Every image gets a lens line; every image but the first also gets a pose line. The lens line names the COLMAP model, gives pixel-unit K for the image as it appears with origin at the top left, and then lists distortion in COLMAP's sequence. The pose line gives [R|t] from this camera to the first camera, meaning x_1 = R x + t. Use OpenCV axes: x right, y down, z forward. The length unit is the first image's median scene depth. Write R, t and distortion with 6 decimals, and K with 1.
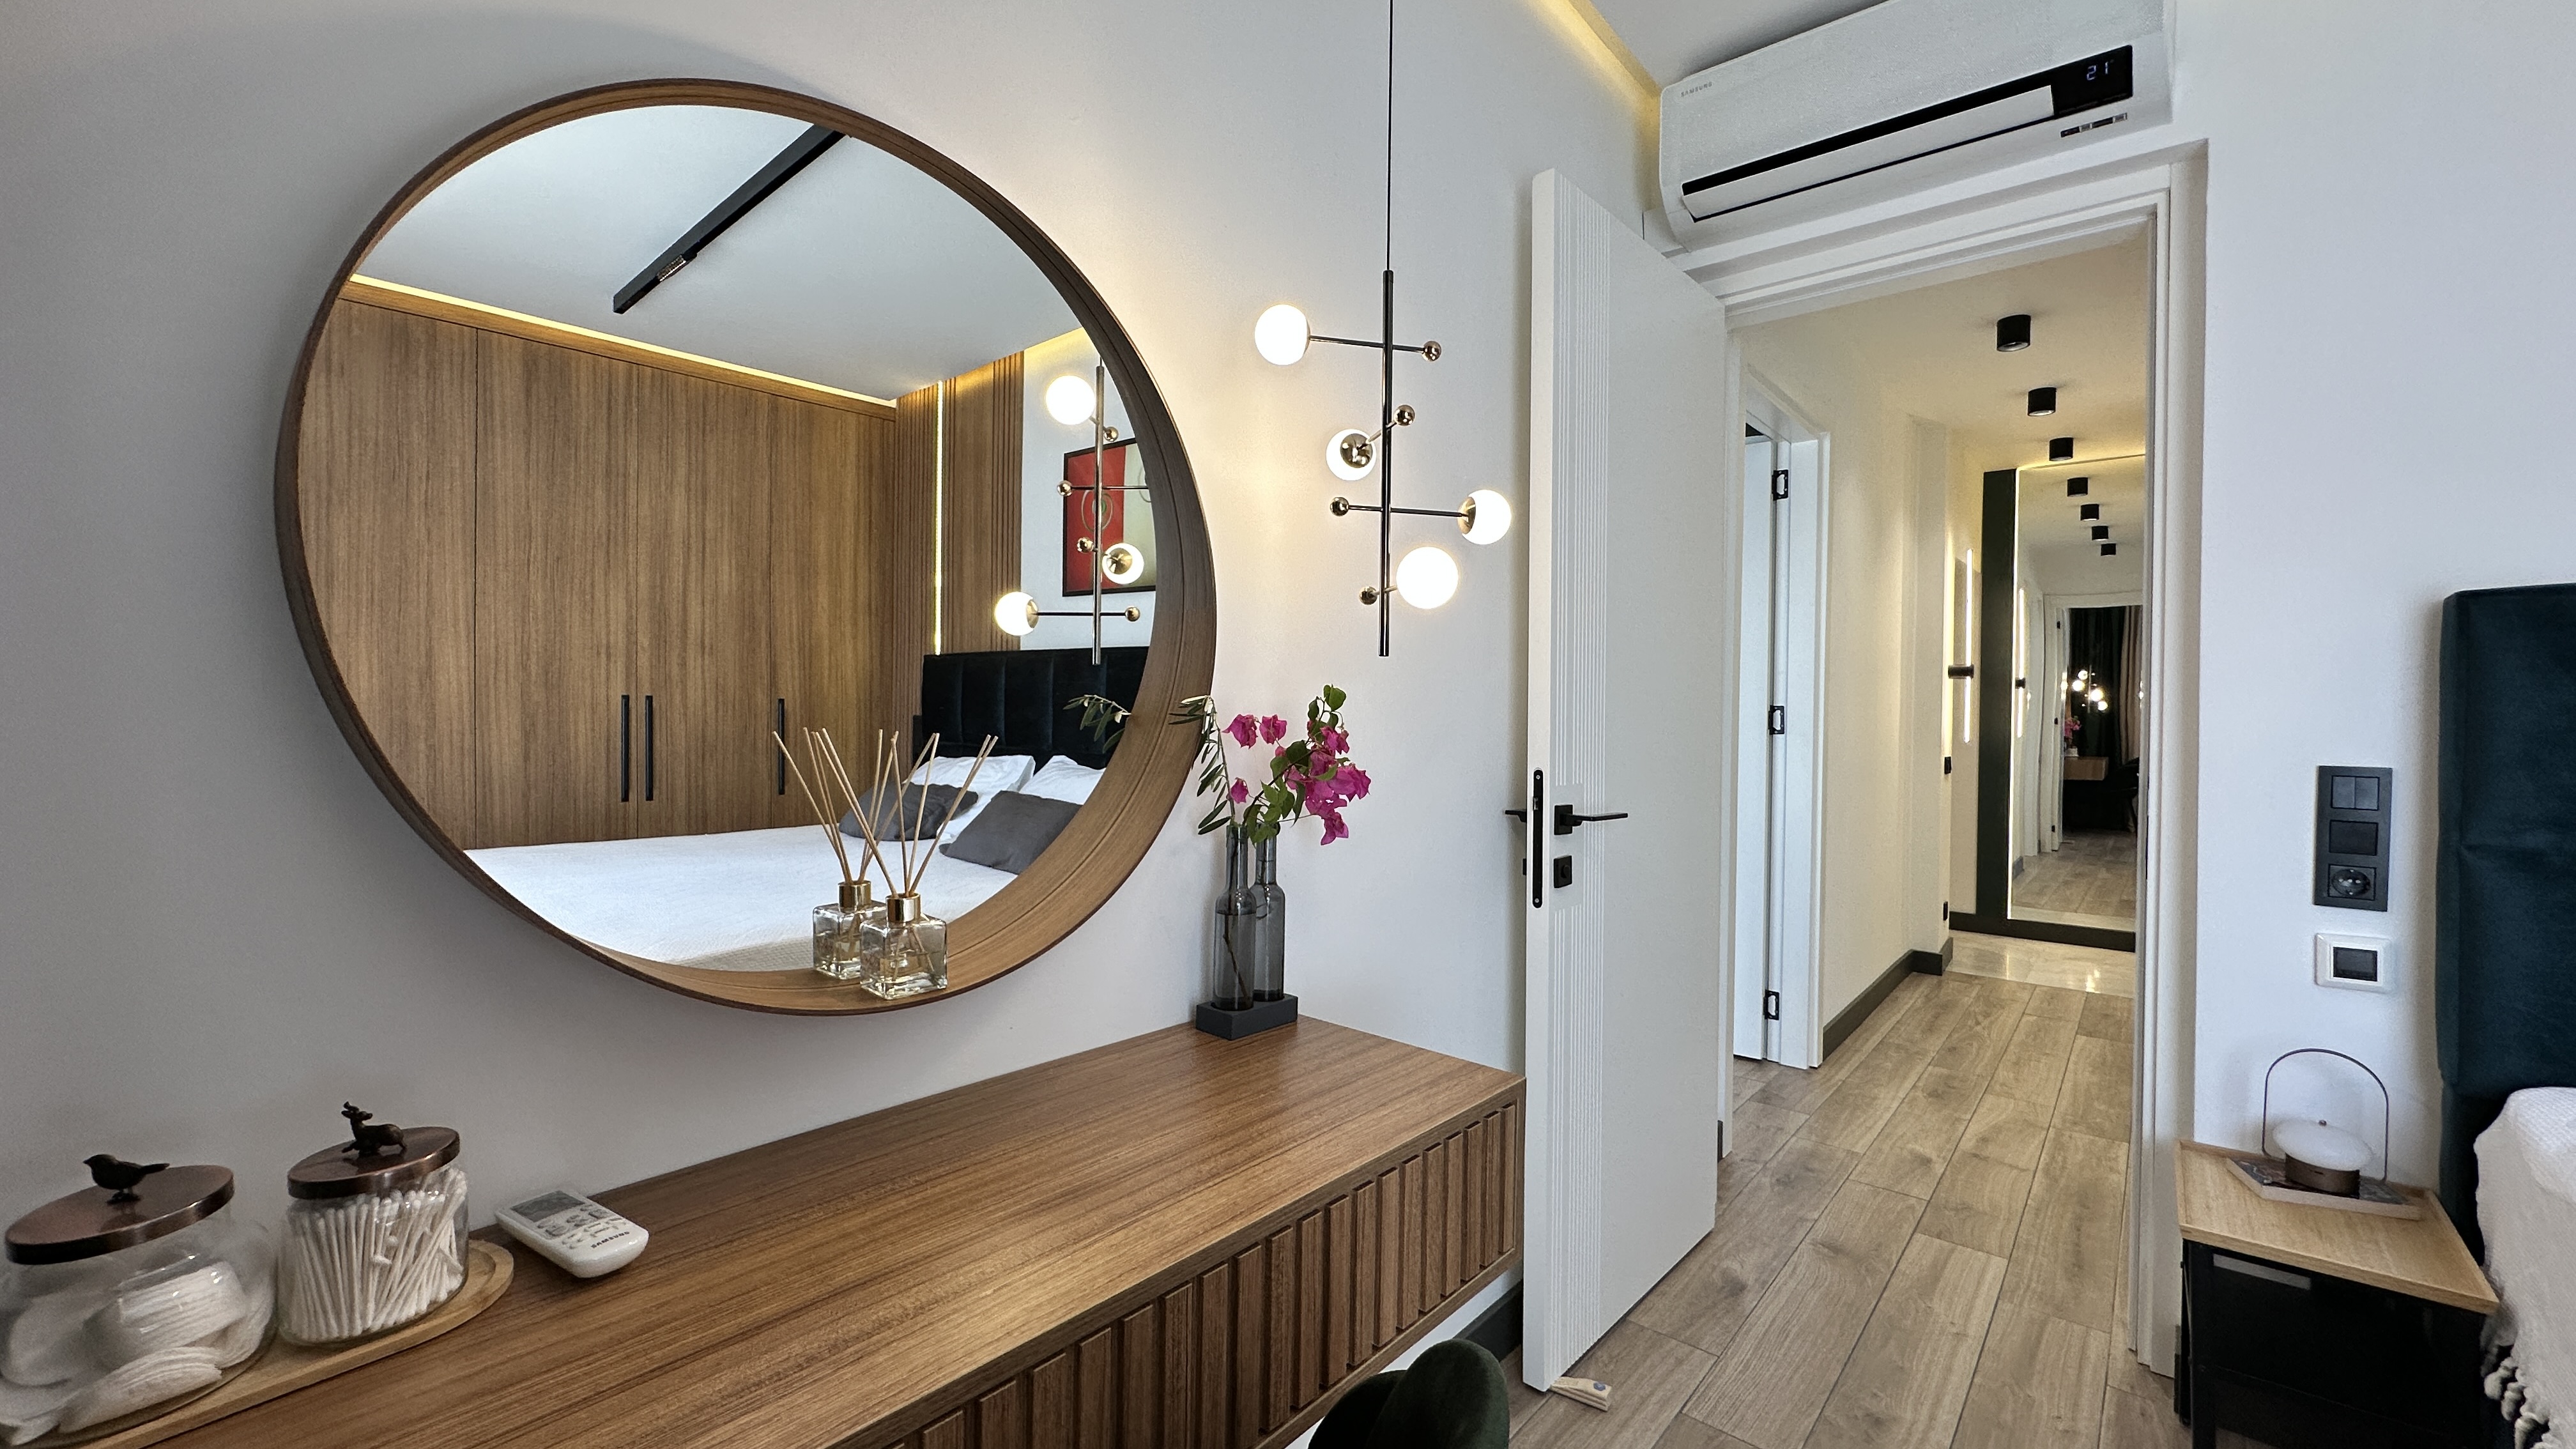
lens RADIAL K [[1030.6, 0, 1288.0], [0, 1030.6, 724.5], [0, 0, 1]] dist [-0.003136, -0.000037]
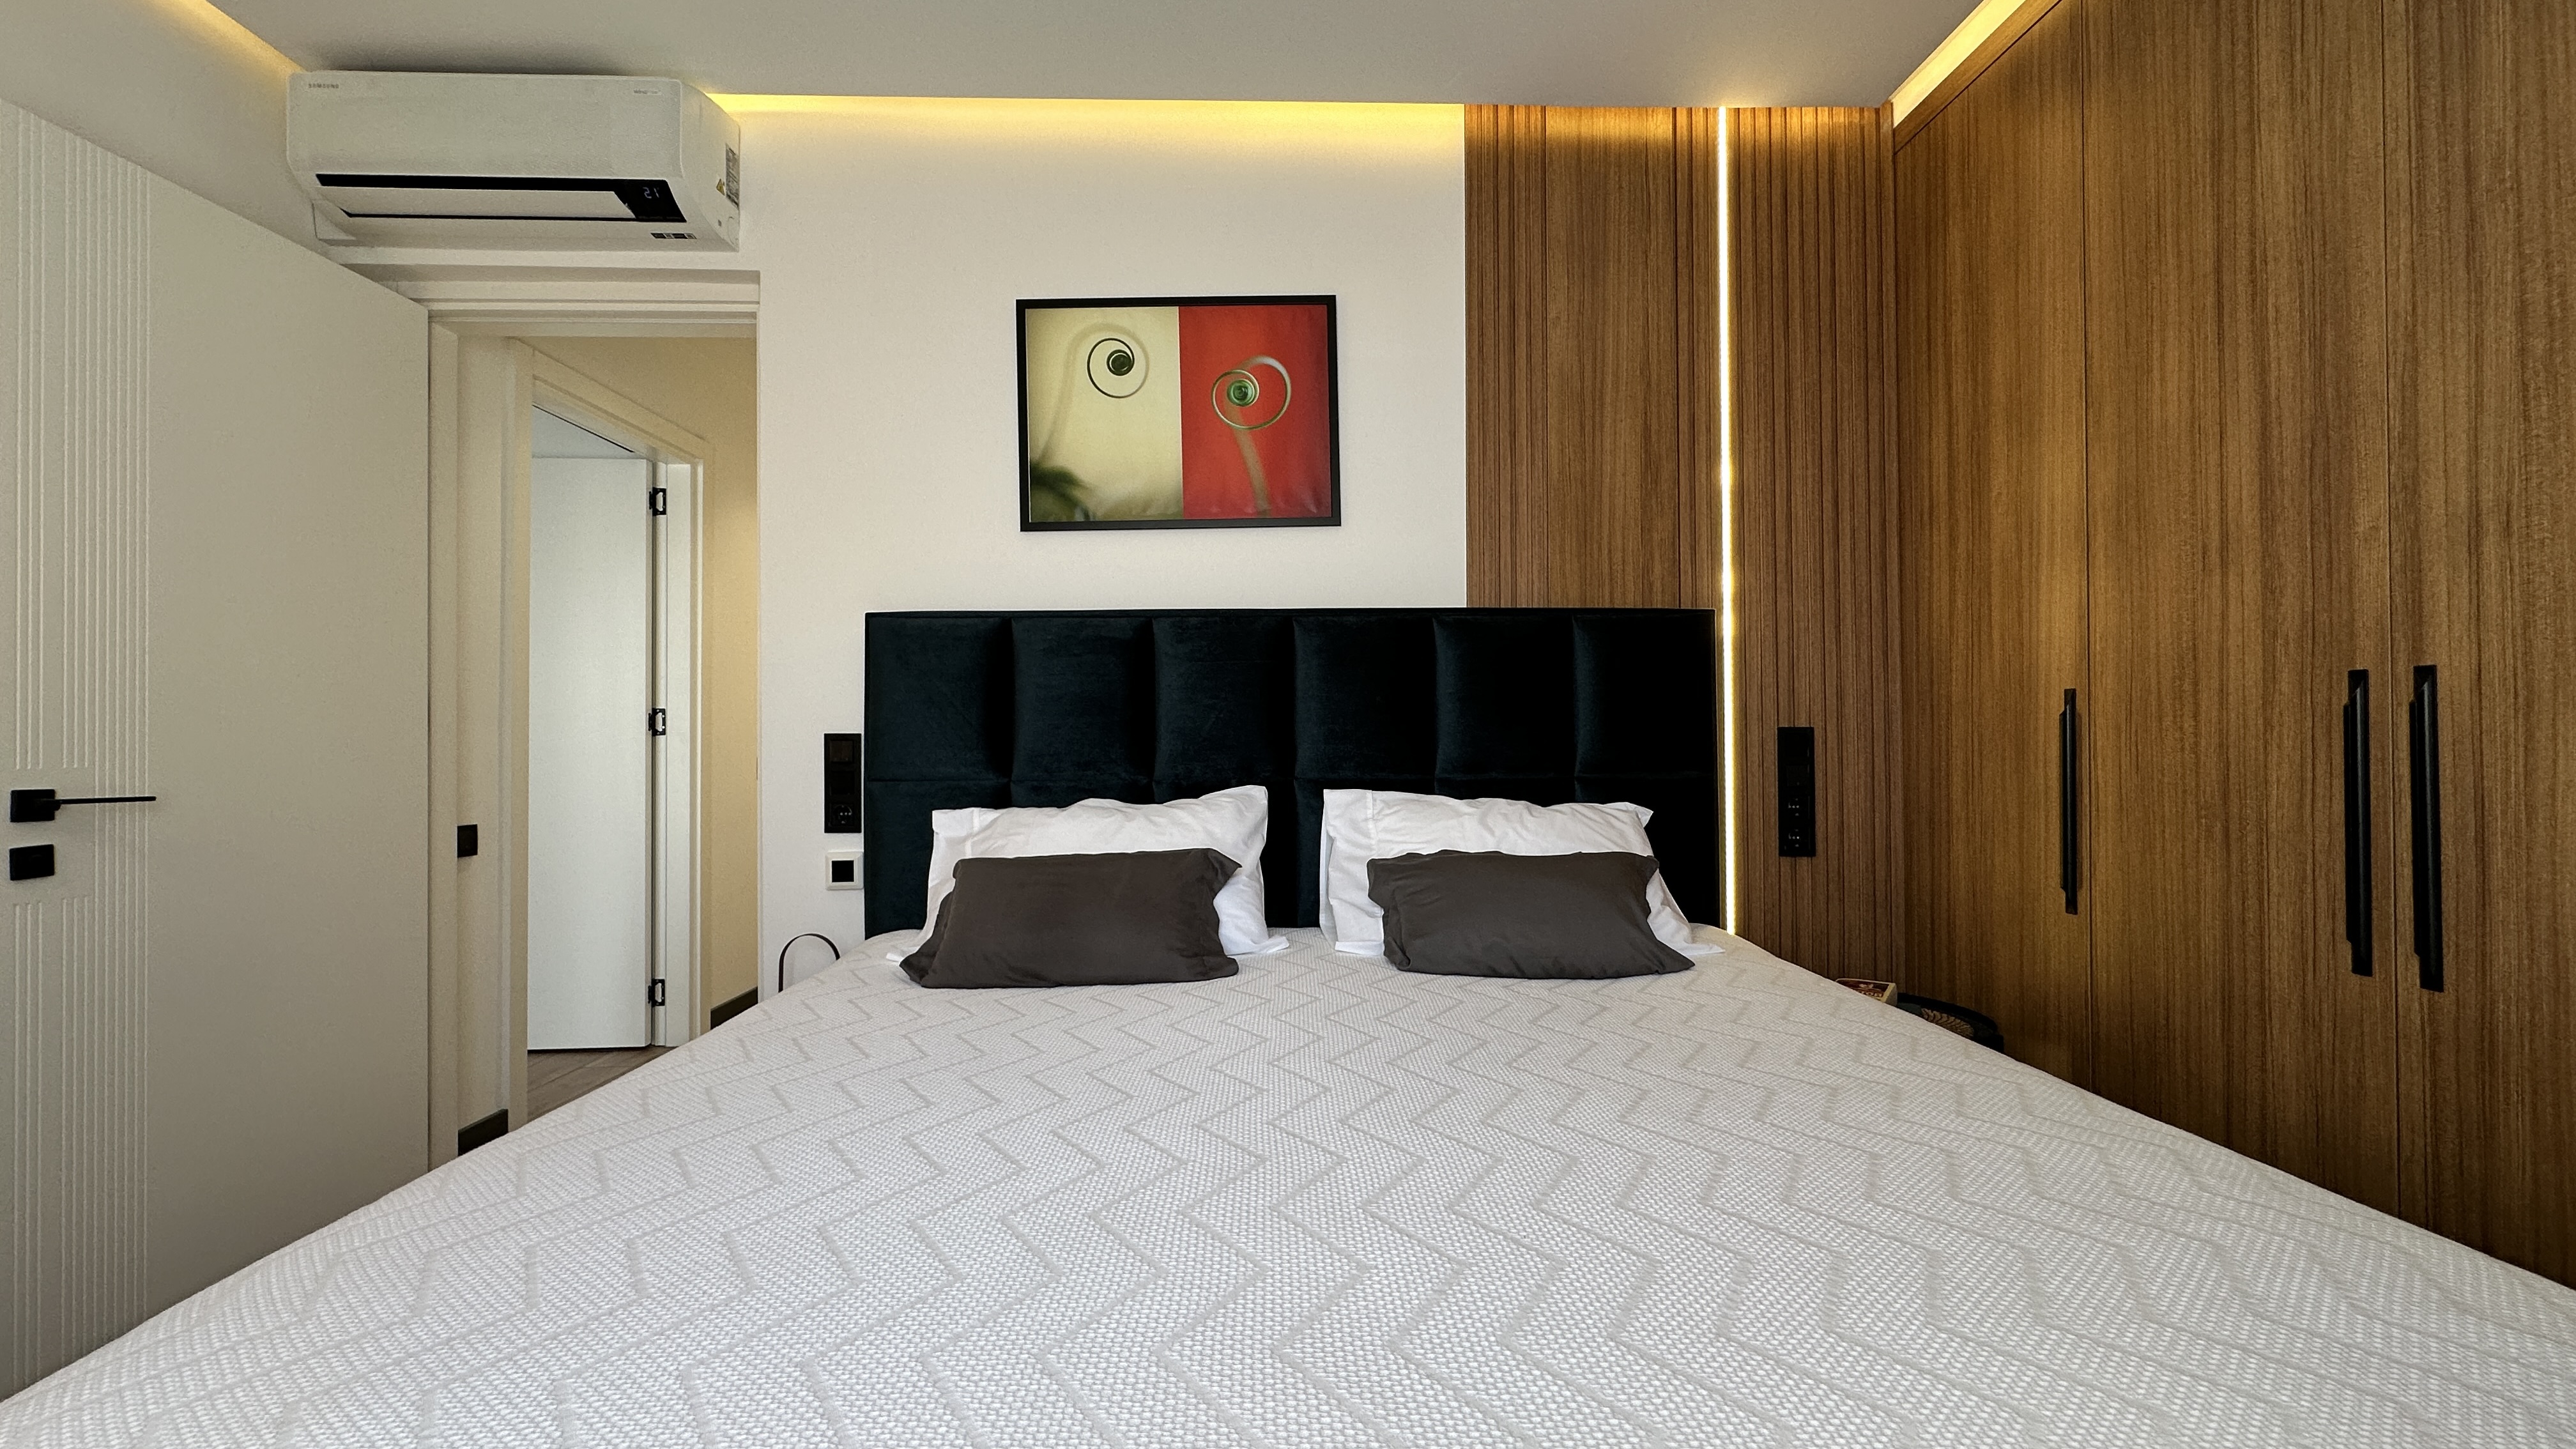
lens RADIAL K [[1027.5, 0, 1283.7], [0, 1027.5, 724.9], [0, 0, 1]] dist [-0.002348, 0.000872]
pose [[0.741362, -0.005288, 0.671085, 0.479631], [0.022578, 0.999599, -0.017065, 0.061016], [-0.670726, 0.027803, 0.741184, -0.428127]]
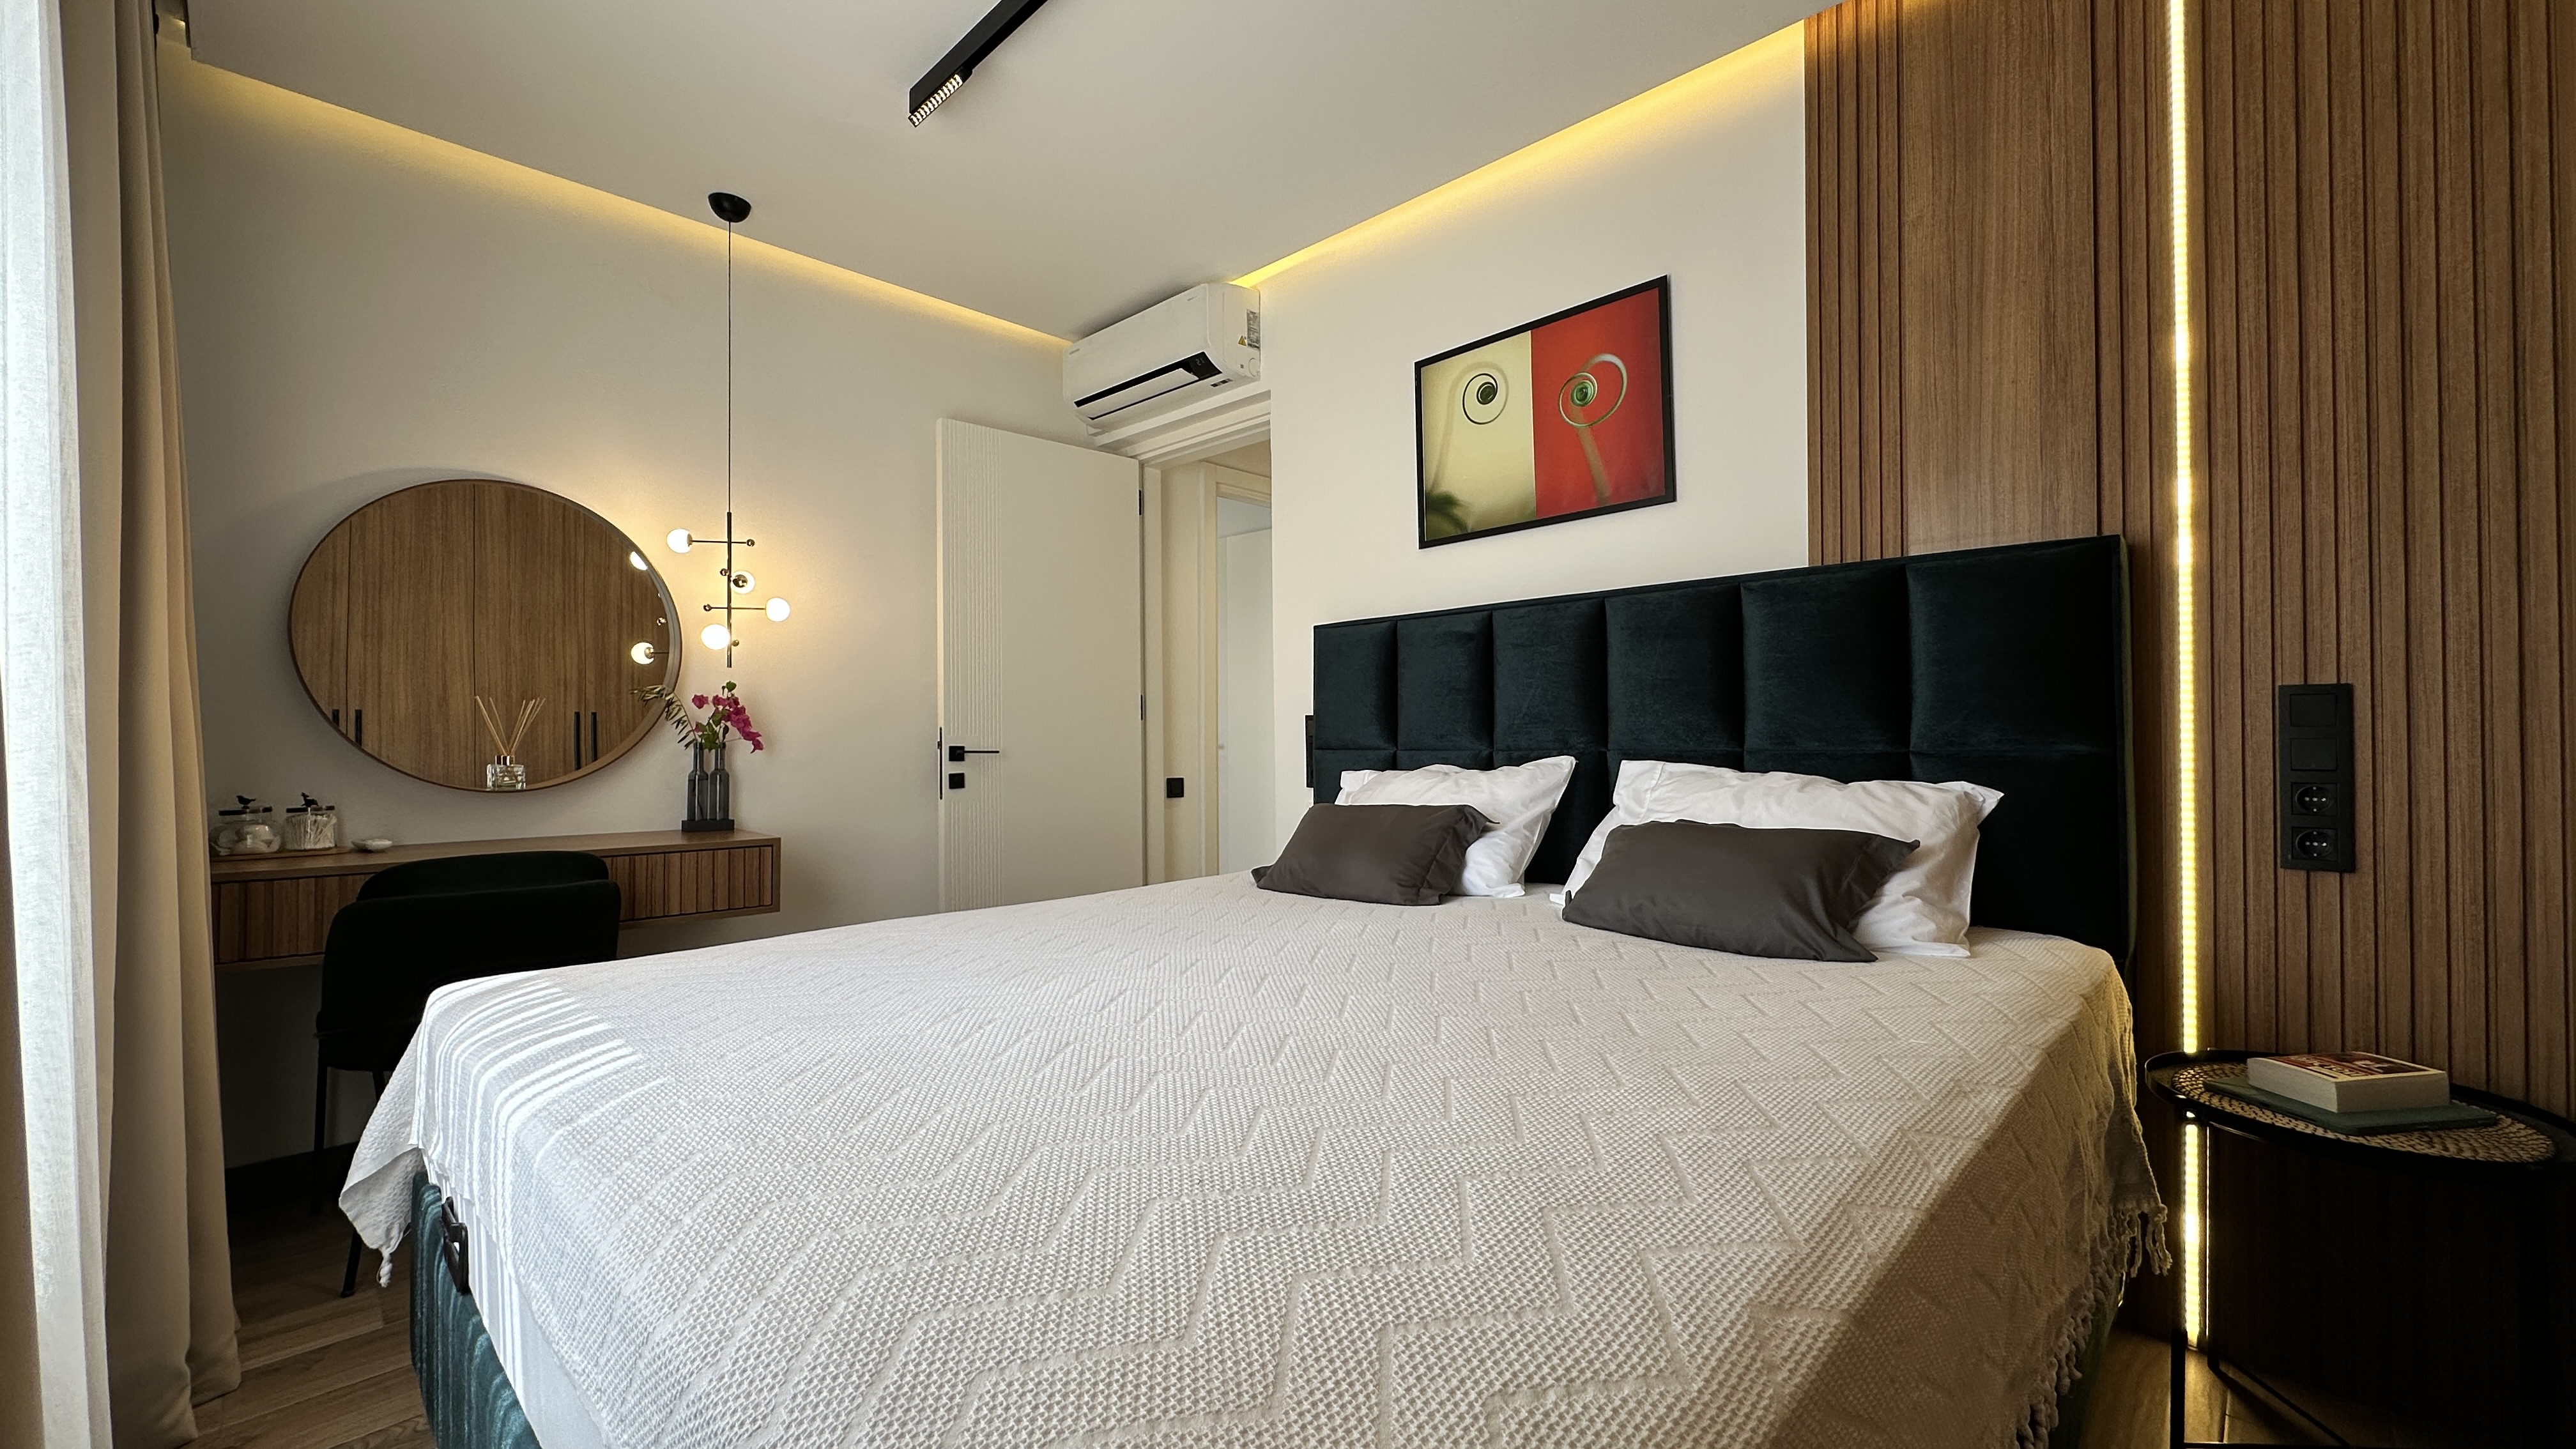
lens RADIAL K [[1027.5, 0, 1283.7], [0, 1027.5, 724.9], [0, 0, 1]] dist [-0.002348, 0.000872]
pose [[0.997820, -0.018802, -0.063265, 0.990326], [0.017121, 0.999489, -0.027009, 0.100701], [0.063740, 0.025867, 0.997631, -0.857701]]
